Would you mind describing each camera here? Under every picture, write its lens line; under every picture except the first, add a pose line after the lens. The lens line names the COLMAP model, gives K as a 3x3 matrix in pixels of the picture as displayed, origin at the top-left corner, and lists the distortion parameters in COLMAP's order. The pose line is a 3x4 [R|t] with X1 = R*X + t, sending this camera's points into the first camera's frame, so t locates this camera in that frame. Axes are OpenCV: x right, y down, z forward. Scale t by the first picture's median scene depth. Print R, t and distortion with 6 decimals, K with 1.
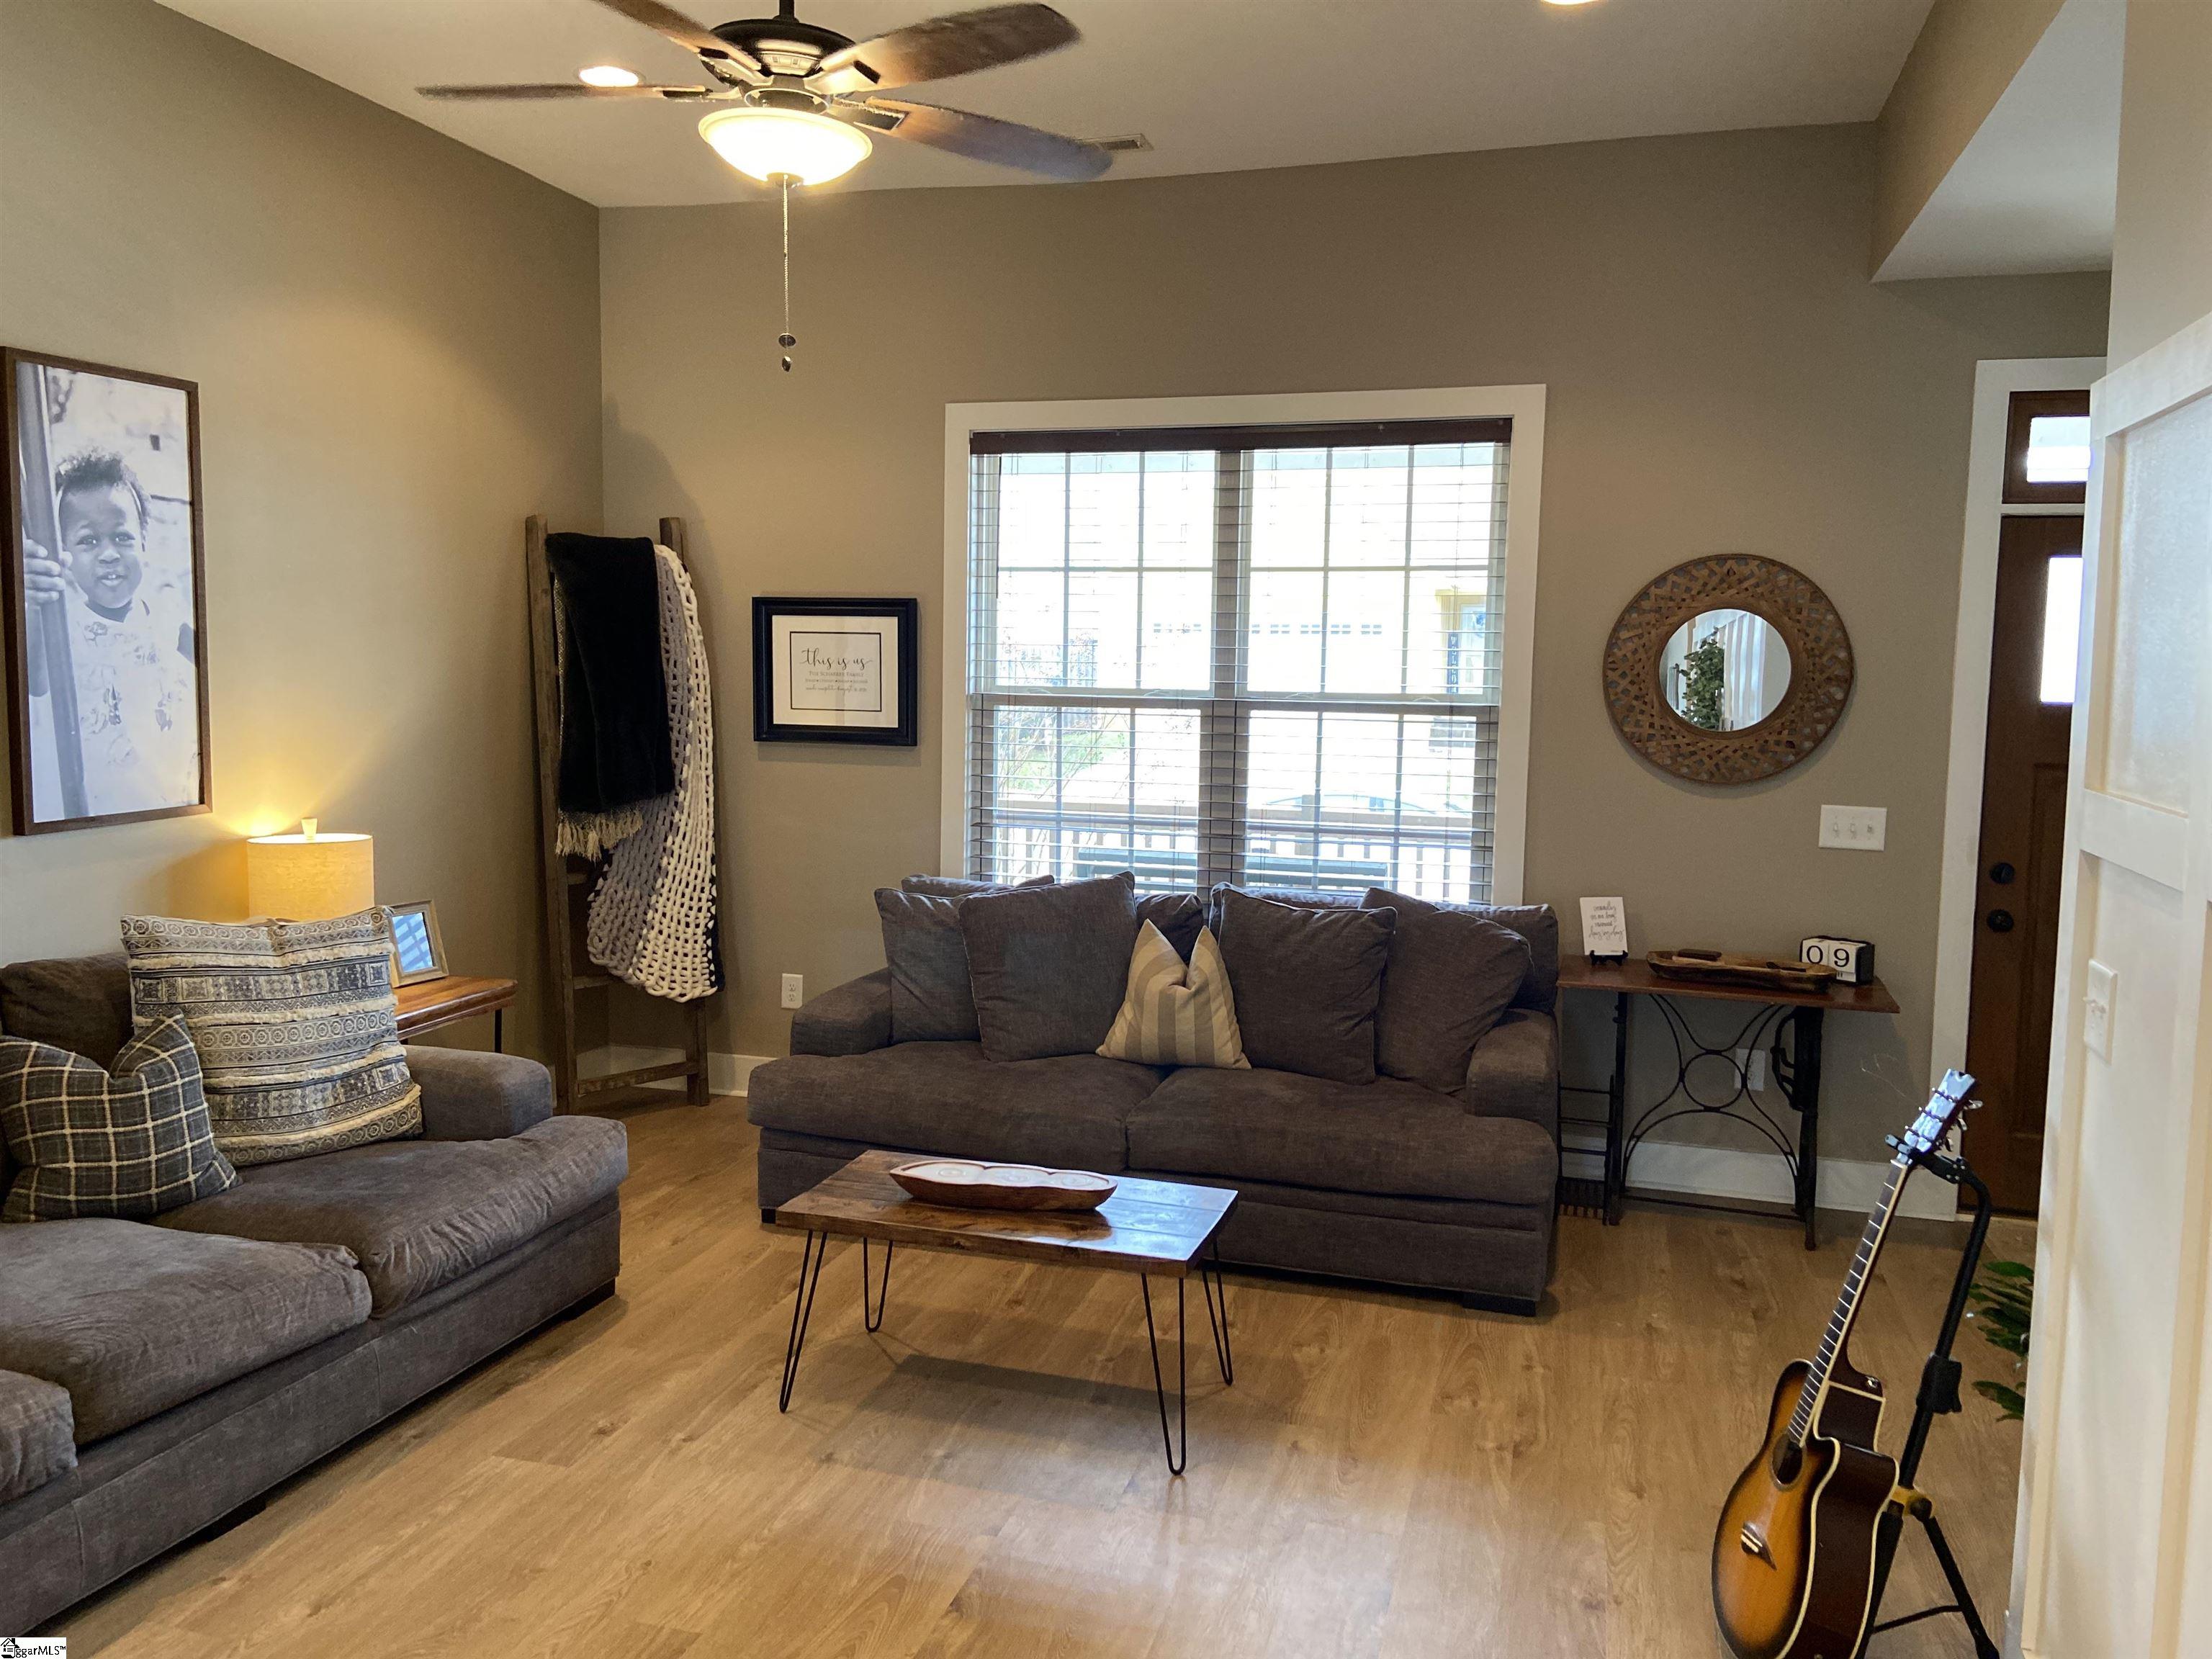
lens RADIAL K [[1662.0, 0, 1106.0], [0, 1662.0, 803.5], [0, 0, 1]] dist [0.120917, -0.148567]
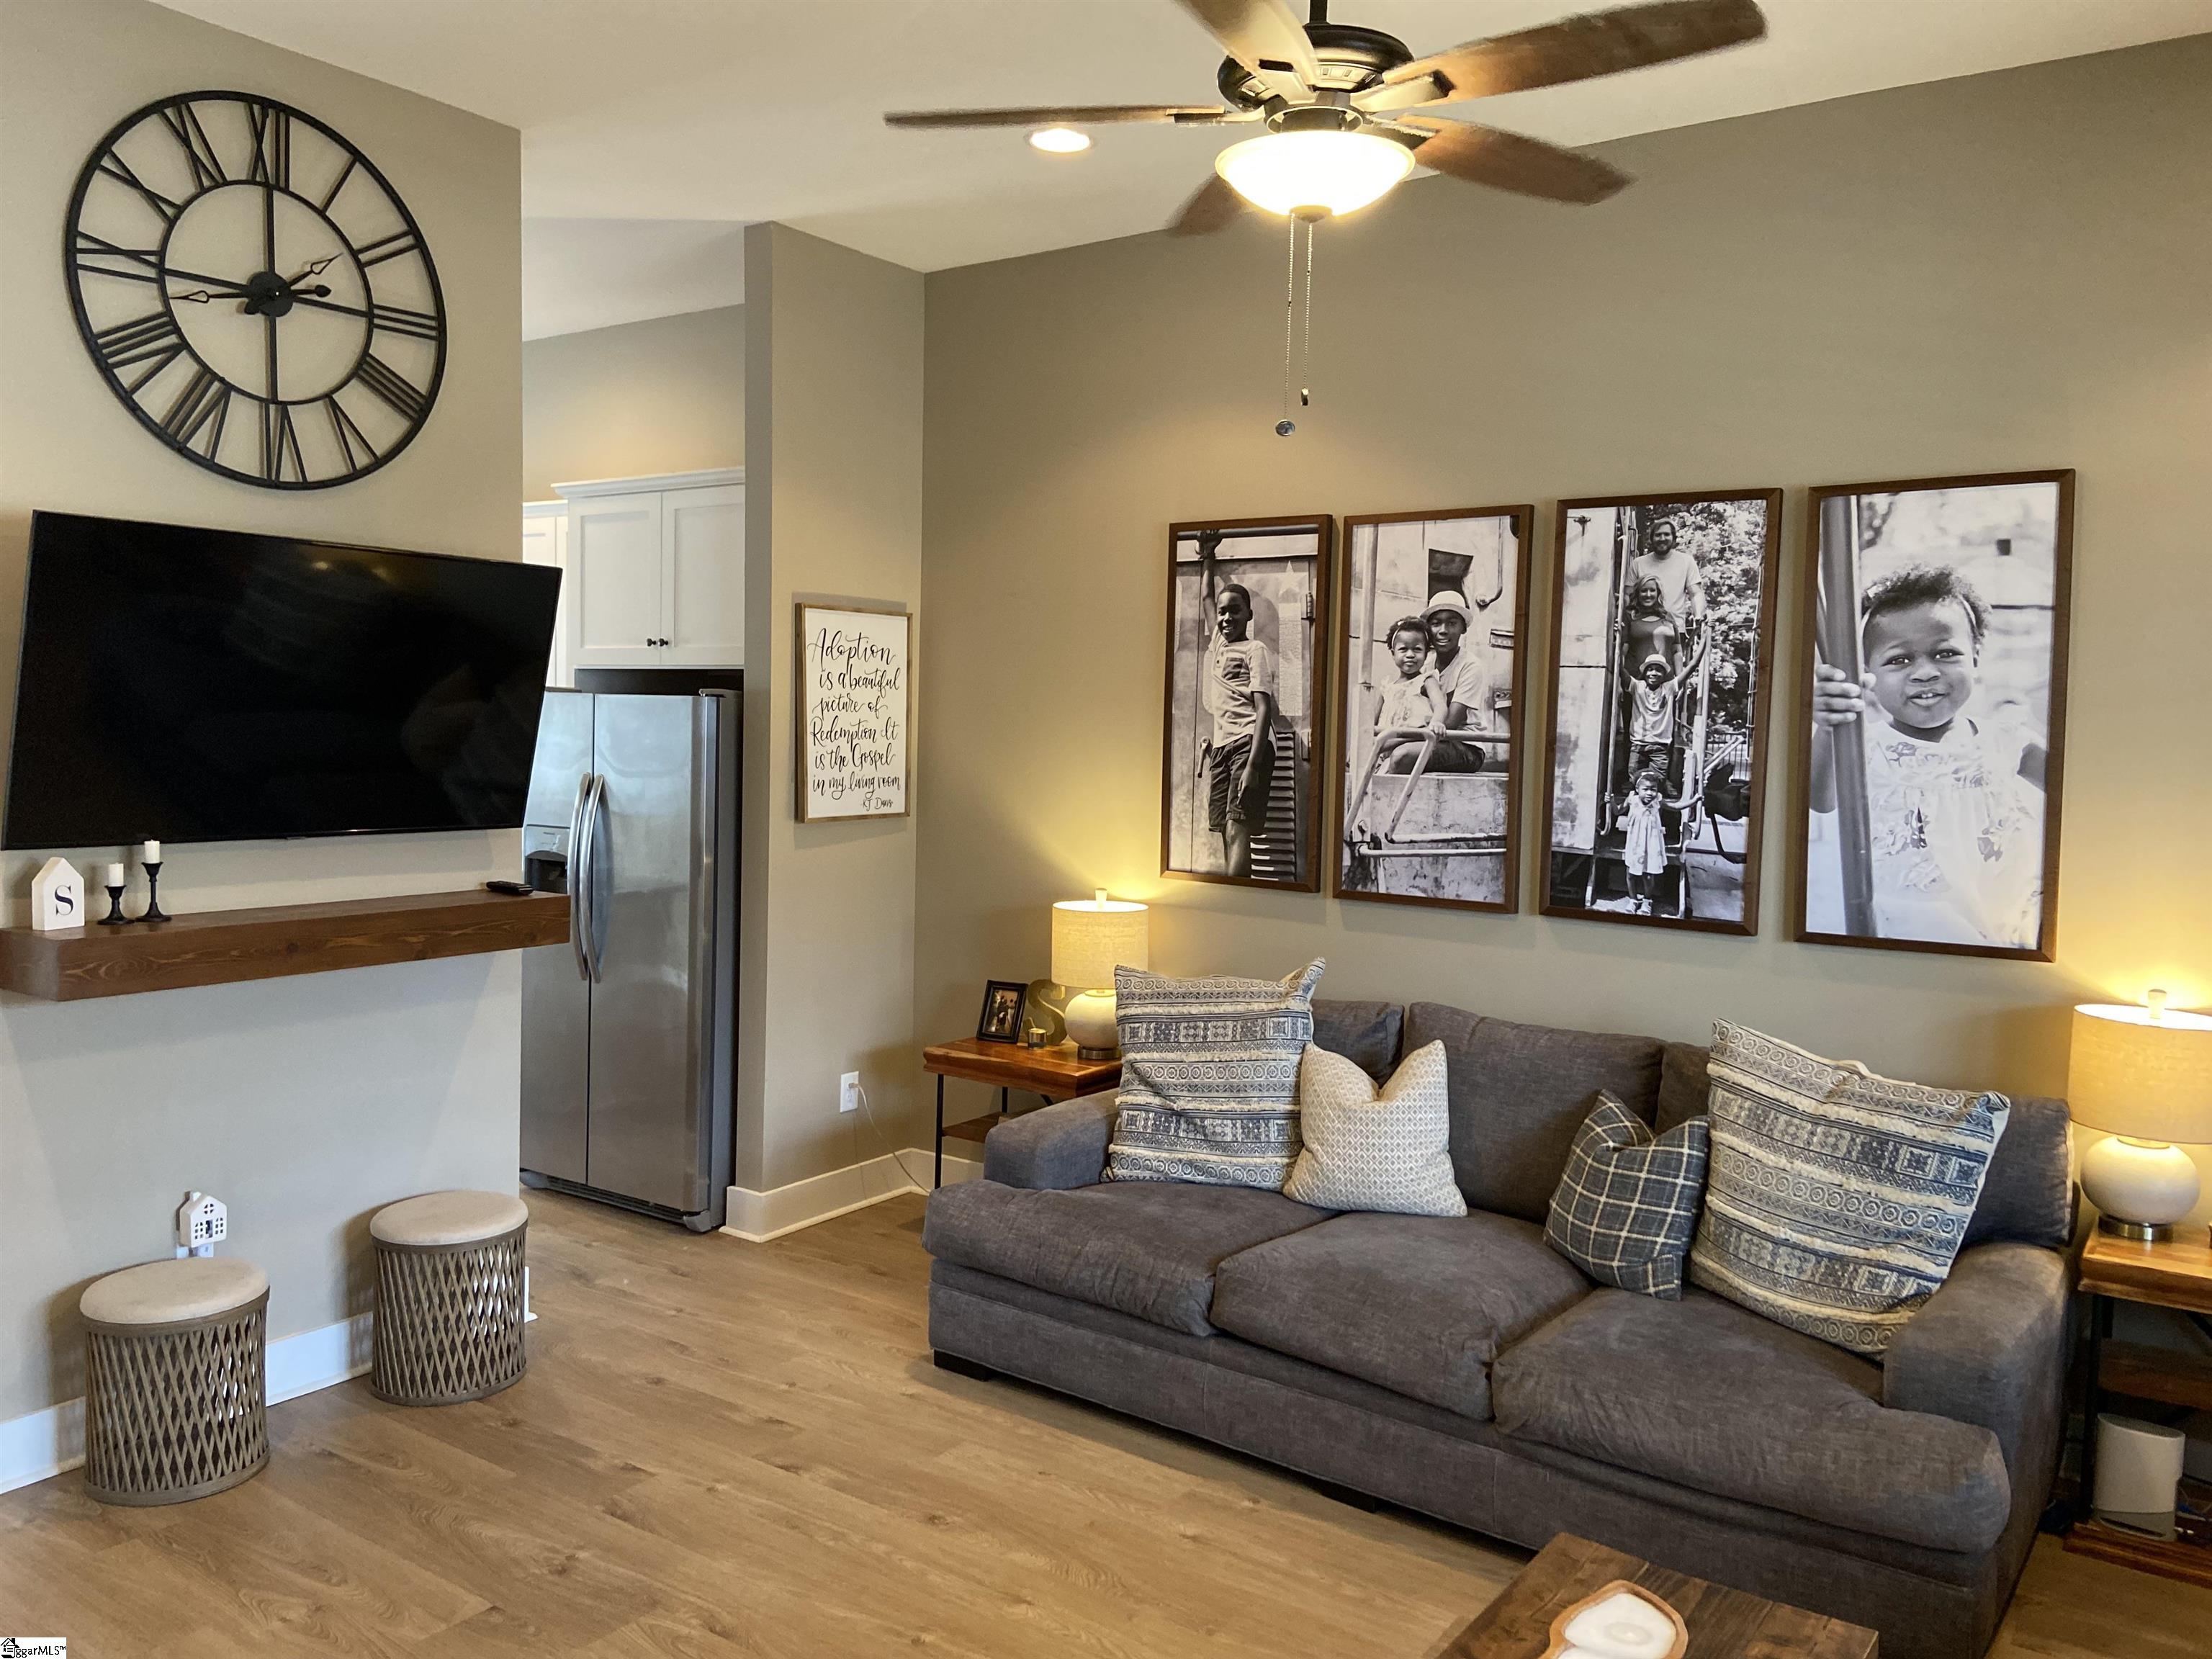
lens RADIAL K [[1662.0, 0, 1093.9], [0, 1662.0, 804.8], [0, 0, 1]] dist [0.120917, -0.148567]
pose [[-0.327049, 0.024134, -0.944699, 0.469785], [-0.110650, 0.991819, 0.063645, -0.079078], [0.938507, 0.125346, -0.321703, 0.856393]]
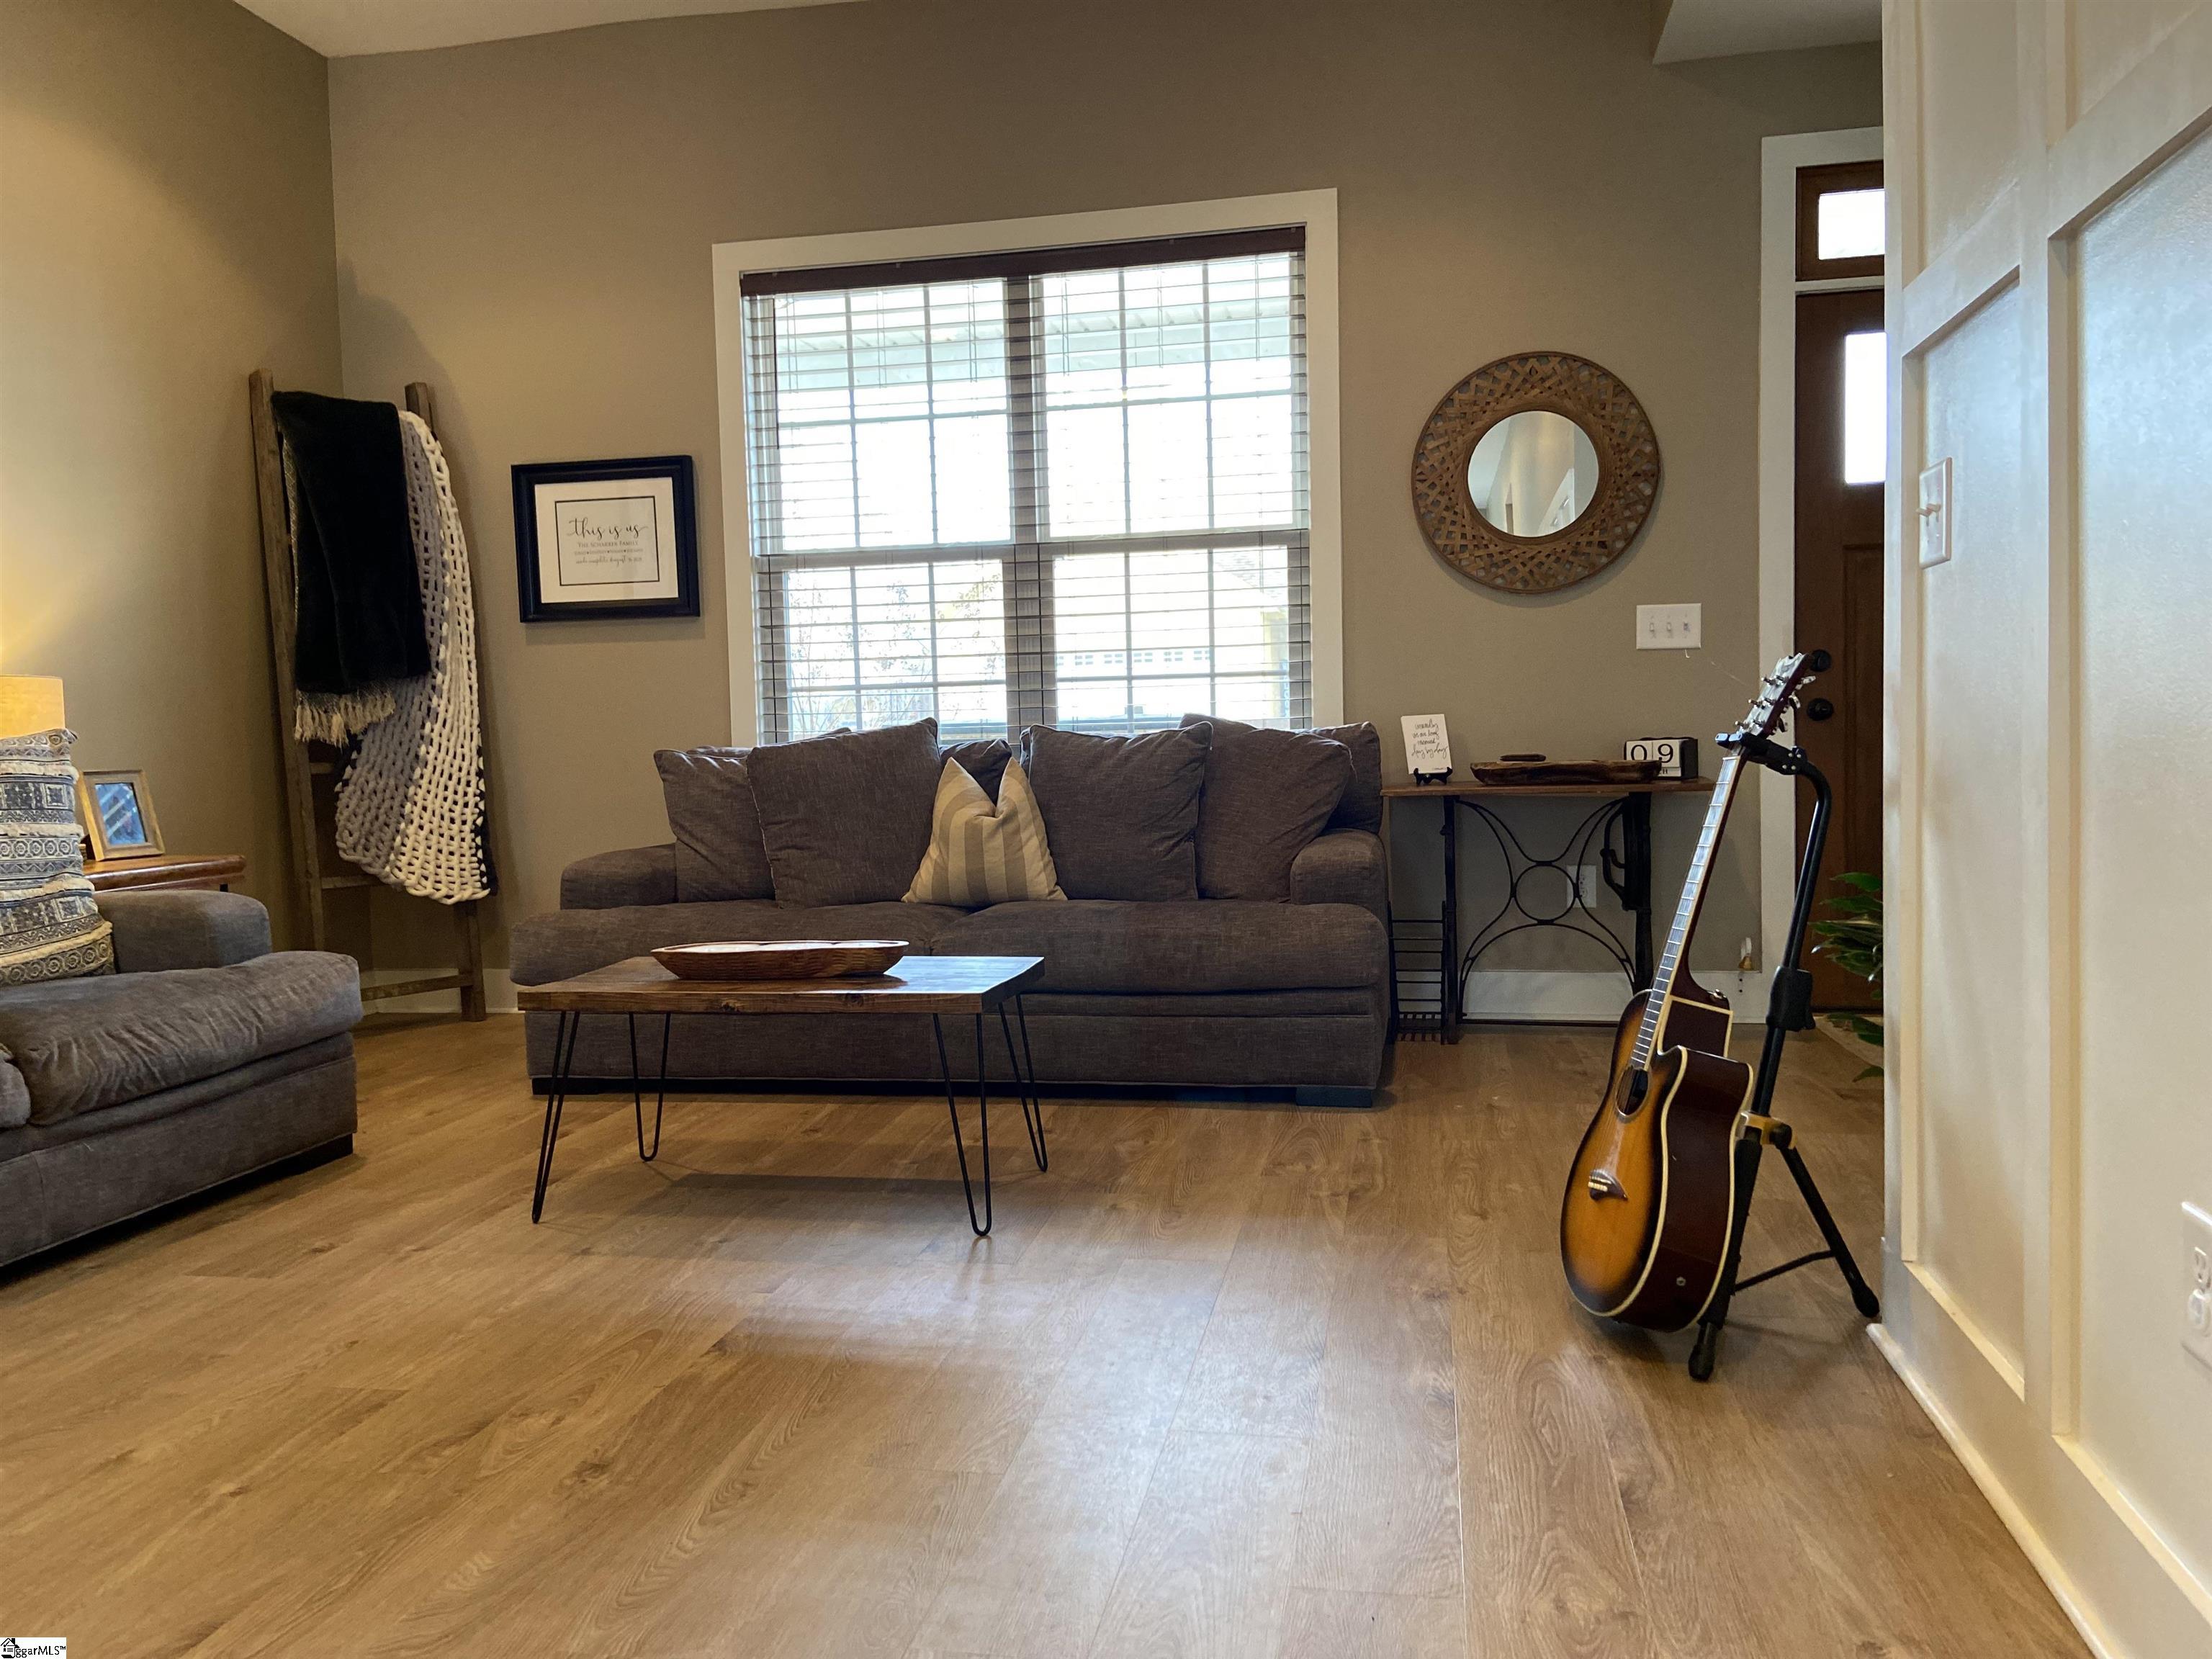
lens RADIAL K [[1662.0, 0, 1089.6], [0, 1662.0, 809.1], [0, 0, 1]] dist [0.120917, -0.148567]
pose [[0.995486, -0.047760, 0.082021, 0.029302], [0.051022, 0.997969, -0.038151, 0.165986], [-0.080032, 0.042164, 0.995900, 0.077945]]
